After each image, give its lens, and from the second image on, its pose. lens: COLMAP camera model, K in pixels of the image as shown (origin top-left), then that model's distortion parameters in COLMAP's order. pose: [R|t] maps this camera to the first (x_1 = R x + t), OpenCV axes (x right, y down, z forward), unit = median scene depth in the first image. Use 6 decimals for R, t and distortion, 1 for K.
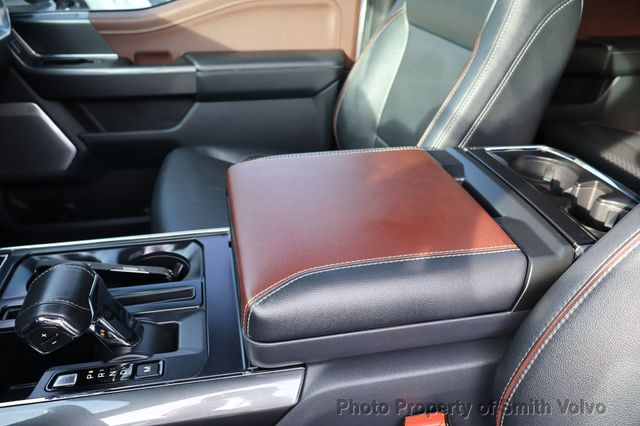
lens RADIAL K [[536.9, 0, 320.0], [0, 536.9, 213.0], [0, 0, 1]] dist [-0.002354, 0.005936]
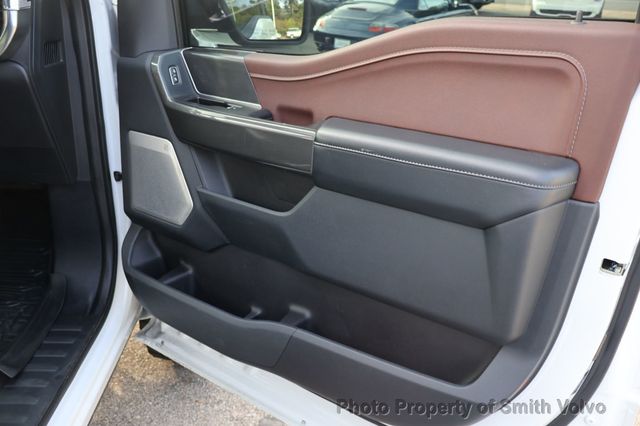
lens RADIAL K [[536.9, 0, 320.0], [0, 536.9, 213.0], [0, 0, 1]] dist [-0.002354, 0.005936]
pose [[0.674064, 0.264052, -0.689866, 0.263162], [-0.391872, 0.919499, -0.030950, -0.164818], [0.626158, 0.291201, 0.723276, 0.550331]]
